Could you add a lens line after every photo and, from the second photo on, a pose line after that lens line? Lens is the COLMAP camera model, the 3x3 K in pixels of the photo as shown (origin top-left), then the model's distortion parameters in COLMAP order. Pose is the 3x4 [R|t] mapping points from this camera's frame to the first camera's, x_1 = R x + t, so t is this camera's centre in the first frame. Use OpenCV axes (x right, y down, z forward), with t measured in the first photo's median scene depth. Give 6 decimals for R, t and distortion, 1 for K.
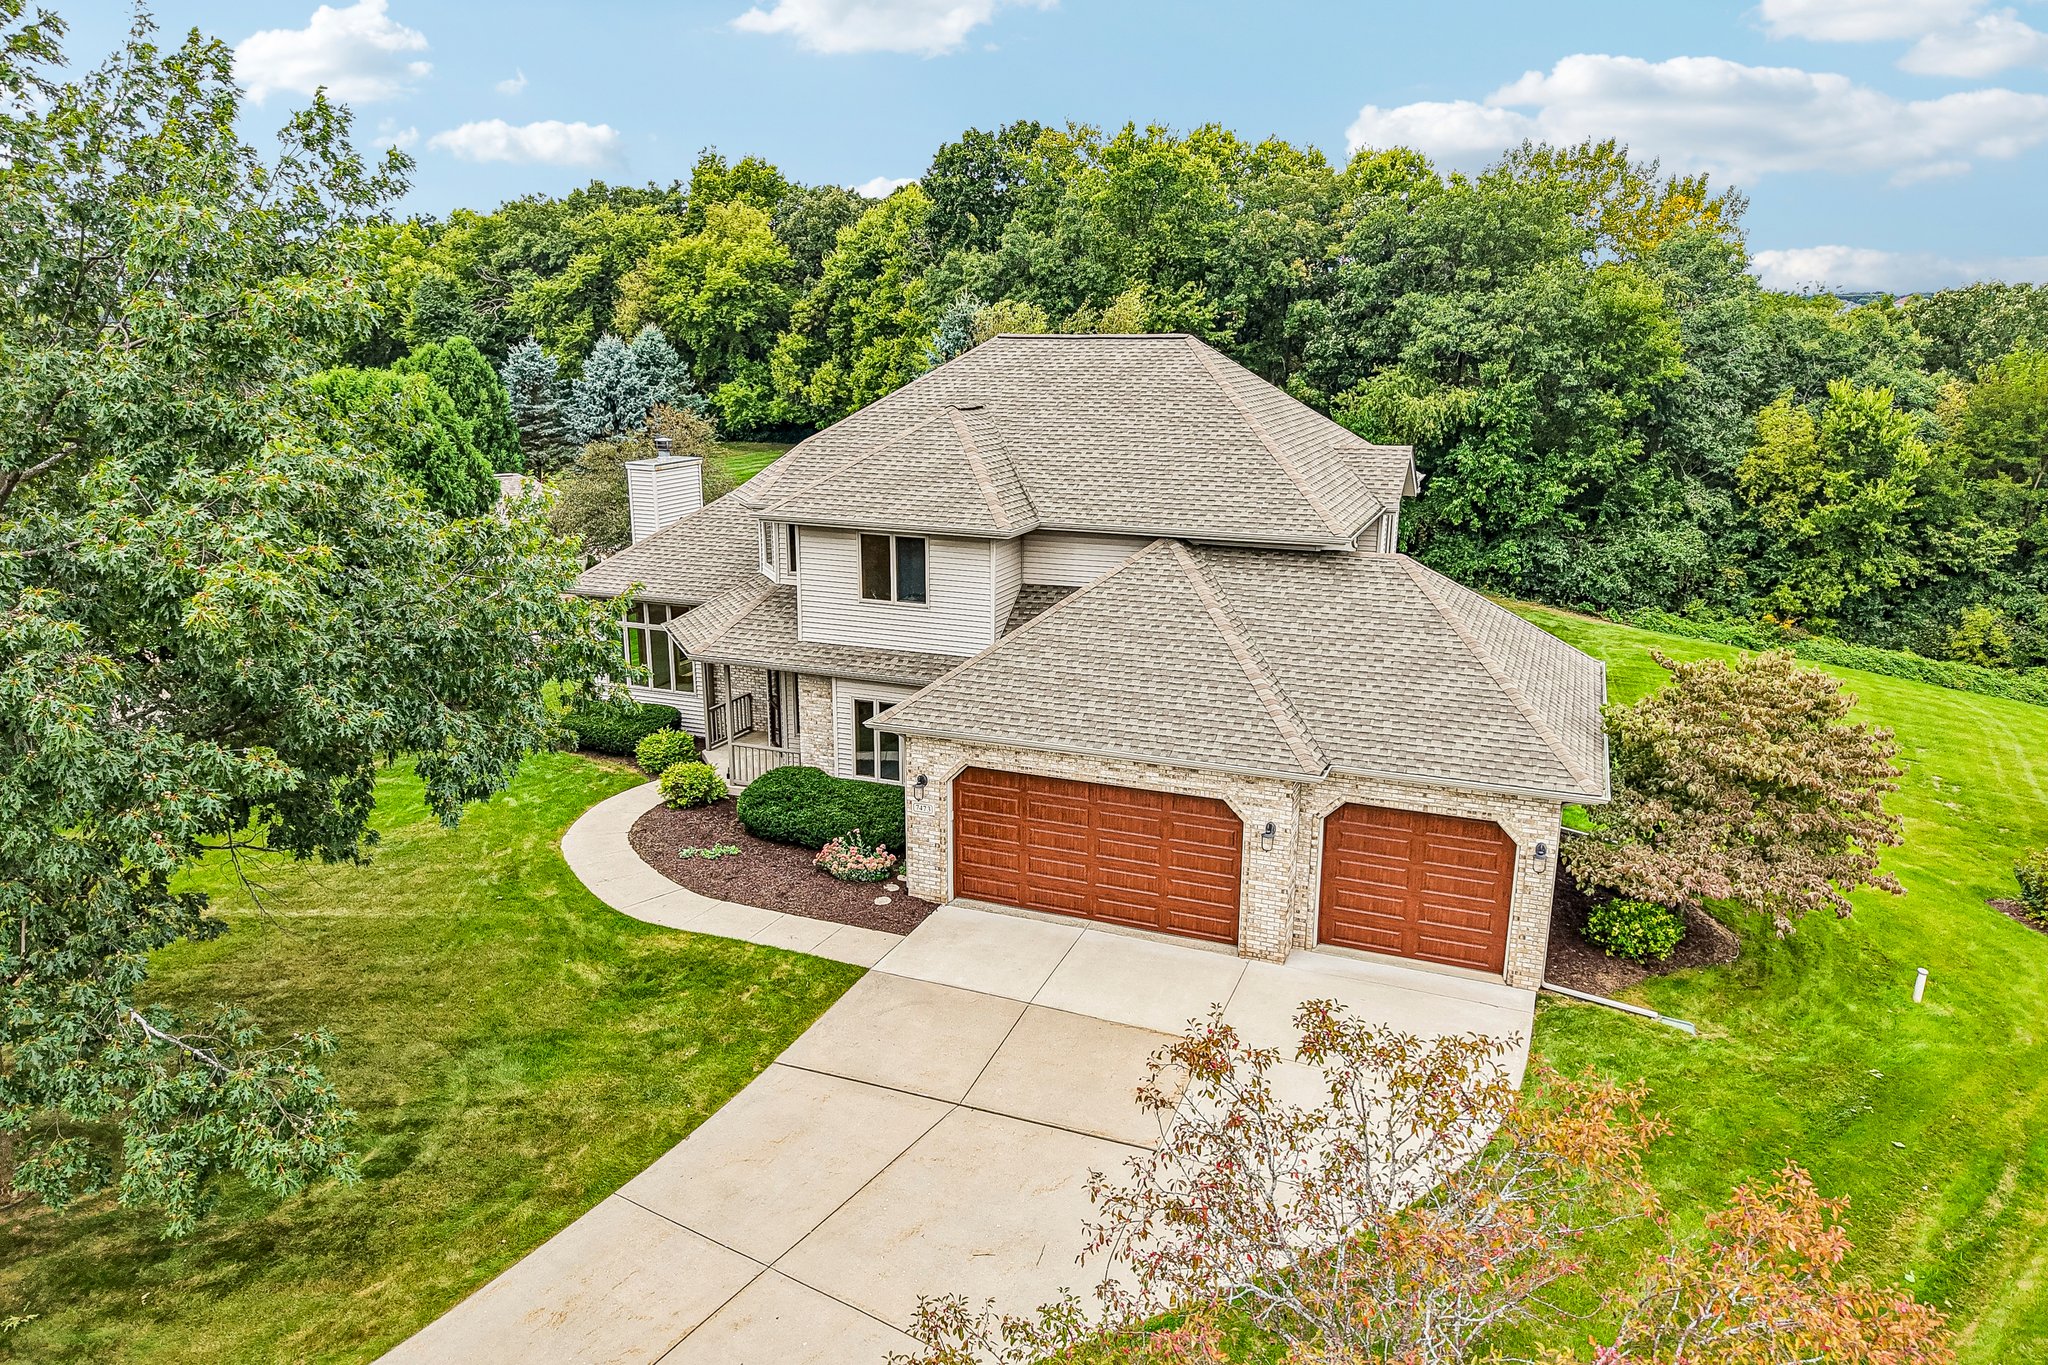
lens RADIAL K [[1391.4, 0, 1039.2], [0, 1391.4, 689.5], [0, 0, 1]] dist [0.002139, -0.002068]
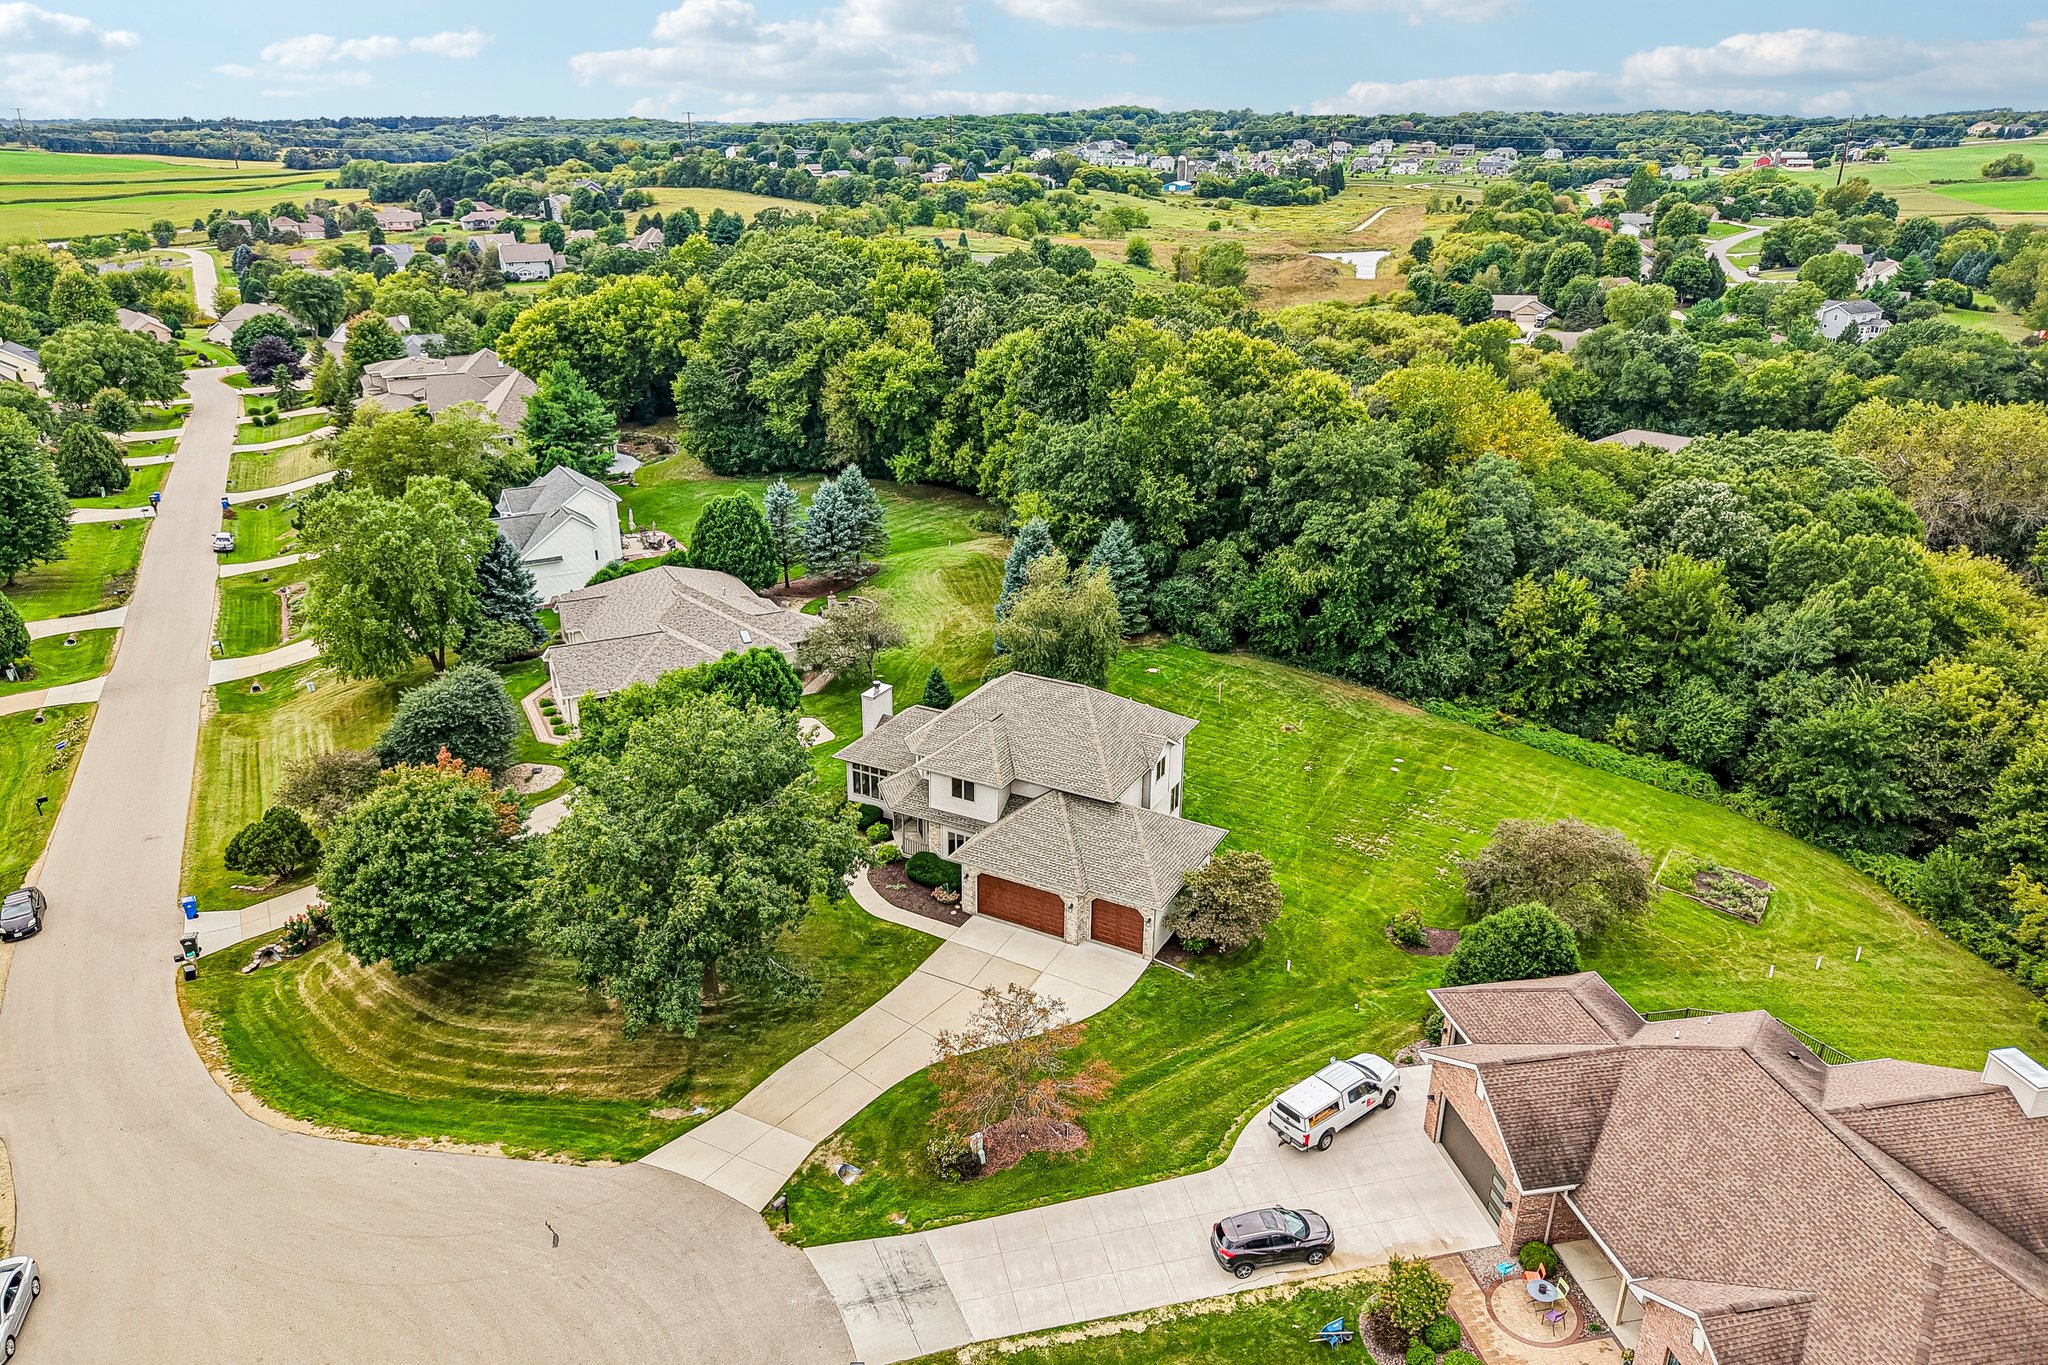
lens RADIAL K [[1343.4, 0, 1024.0], [0, 1343.4, 682.5], [0, 0, 1]] dist [-0.001509, -0.000604]
pose [[0.992506, 0.051869, -0.110643, 0.320405], [-0.038064, 0.991624, 0.123422, -0.674605], [0.116118, -0.118285, 0.986167, -1.706764]]
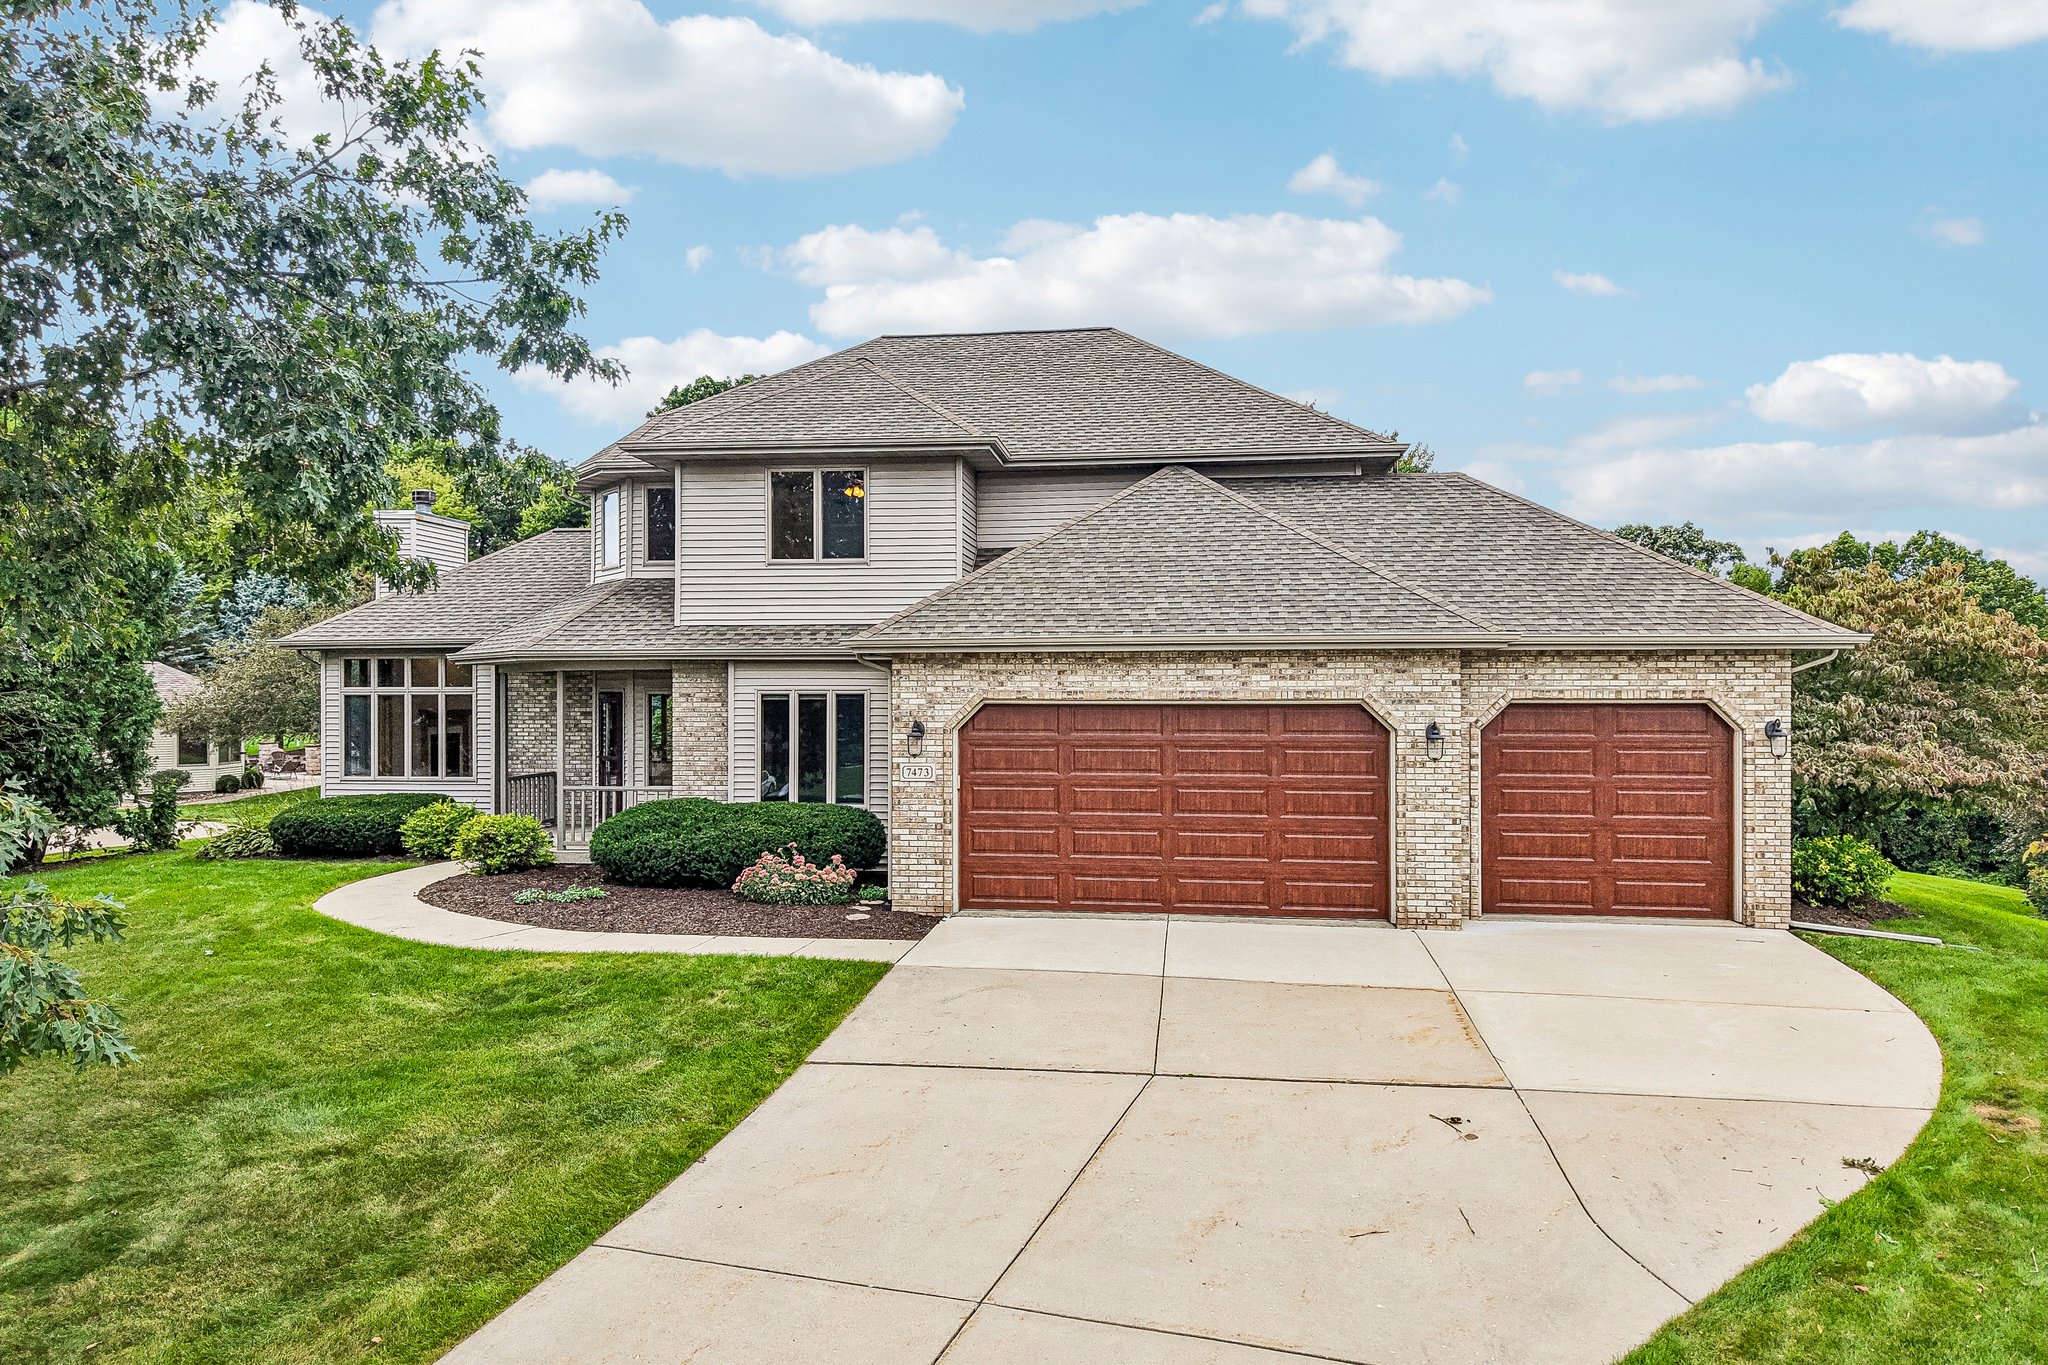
lens RADIAL K [[1391.4, 0, 1039.2], [0, 1391.4, 689.5], [0, 0, 1]] dist [0.002139, -0.002068]
pose [[0.966920, -0.008598, 0.254935, -0.192870], [0.074503, 0.965371, -0.250017, 0.214020], [-0.243957, 0.260739, 0.934077, 0.308988]]
